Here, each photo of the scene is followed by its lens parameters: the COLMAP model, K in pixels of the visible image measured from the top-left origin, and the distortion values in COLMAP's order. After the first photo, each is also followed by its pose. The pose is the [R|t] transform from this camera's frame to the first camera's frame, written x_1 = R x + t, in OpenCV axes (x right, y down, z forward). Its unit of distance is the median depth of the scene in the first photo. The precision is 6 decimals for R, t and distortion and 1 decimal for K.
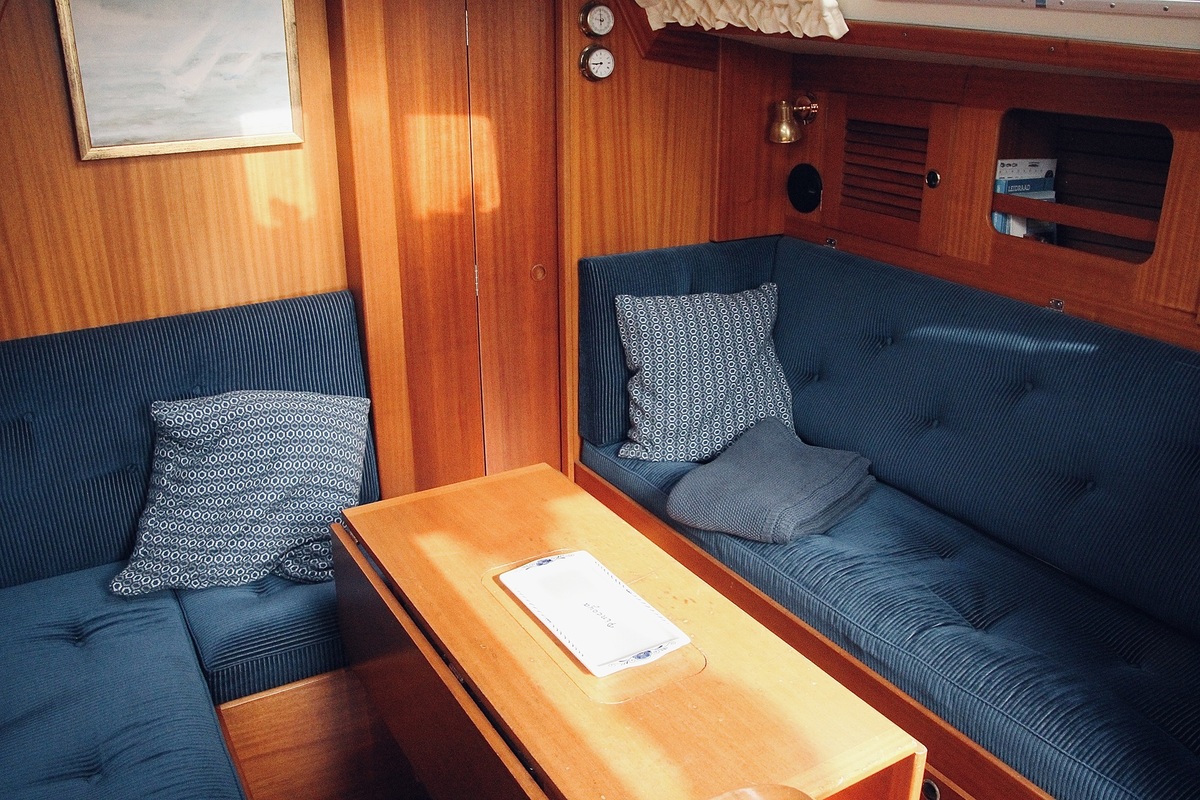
lens RADIAL K [[1006.3, 0, 600.0], [0, 1006.3, 400.0], [0, 0, 1]] dist [-0.166304, 0.131412]
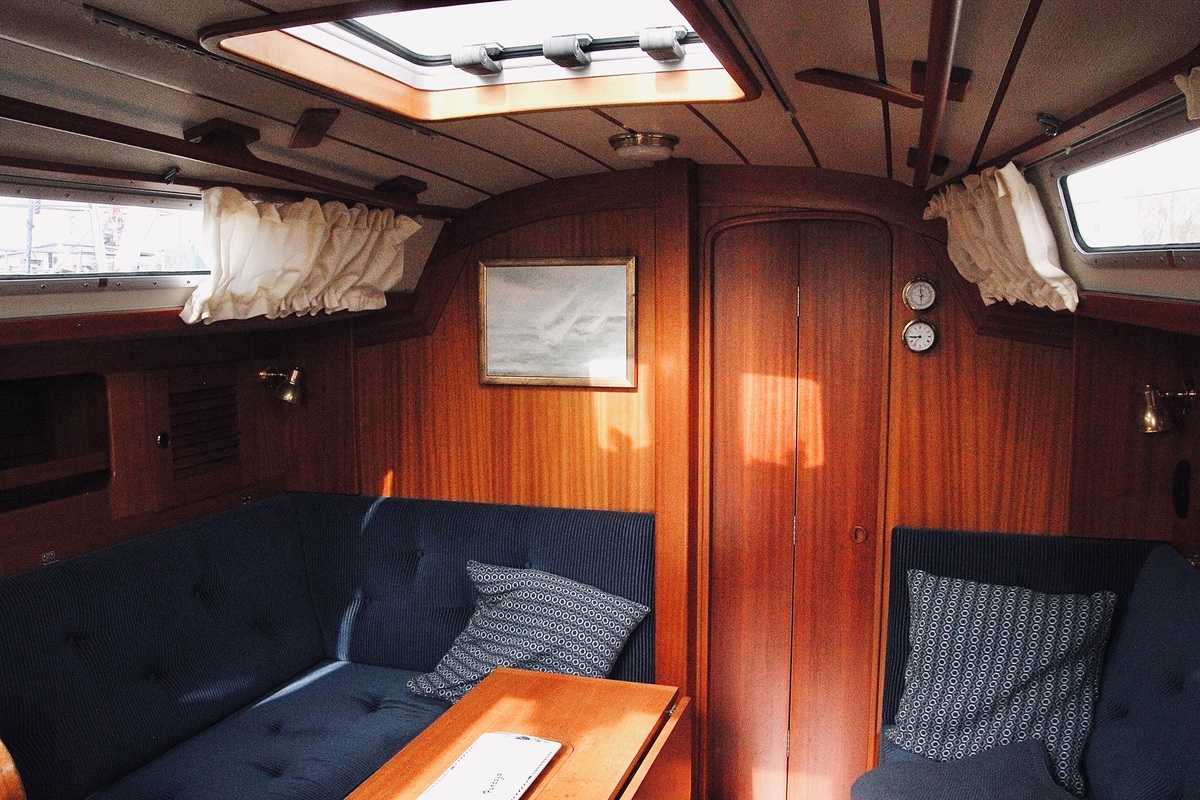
lens RADIAL K [[1006.3, 0, 600.0], [0, 1006.3, 400.0], [0, 0, 1]] dist [-0.166304, 0.131412]
pose [[0.668723, 0.070136, -0.740196, 0.579392], [-0.262558, 0.953677, -0.146842, -0.046316], [0.695610, 0.292541, 0.656161, 0.133508]]
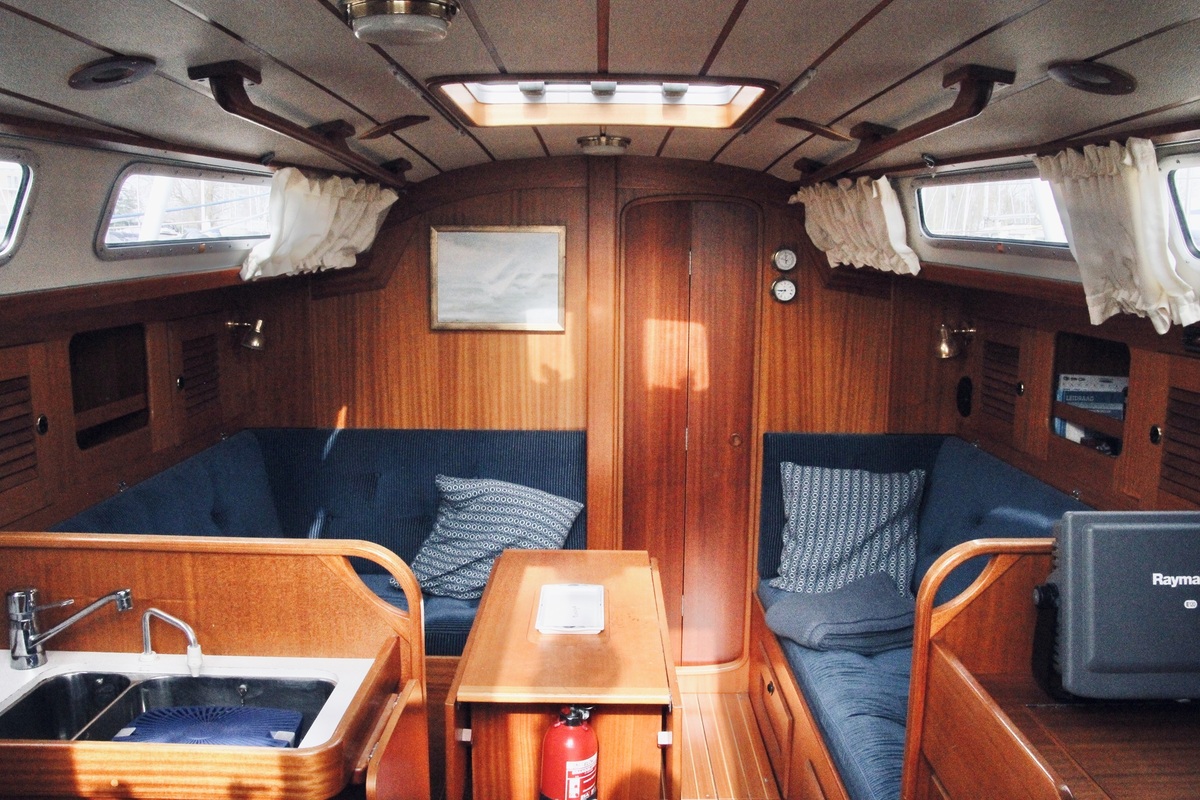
lens RADIAL K [[1028.1, 0, 600.0], [0, 1028.1, 400.0], [0, 0, 1]] dist [-0.123371, 0.002593]
pose [[0.858502, 0.083119, -0.506028, 0.550098], [-0.192239, 0.966981, -0.167310, 0.100346], [0.475413, 0.240914, 0.846134, -0.307213]]
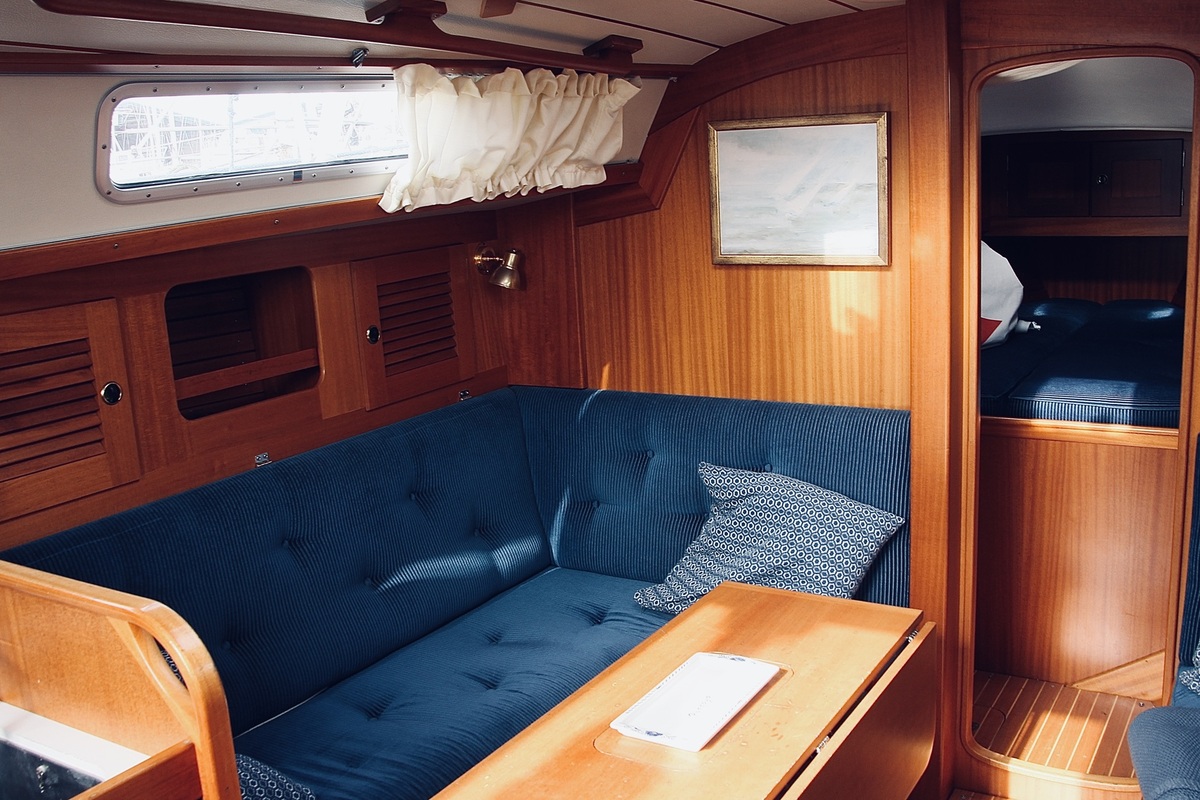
lens RADIAL K [[1173.4, 0, 600.0], [0, 1173.4, 400.0], [0, 0, 1]] dist [-0.158283, 0.123173]
pose [[0.464045, 0.156937, -0.871799, 0.643670], [-0.267240, 0.963127, 0.031130, -0.072484], [0.844539, 0.218534, 0.488874, 0.140602]]
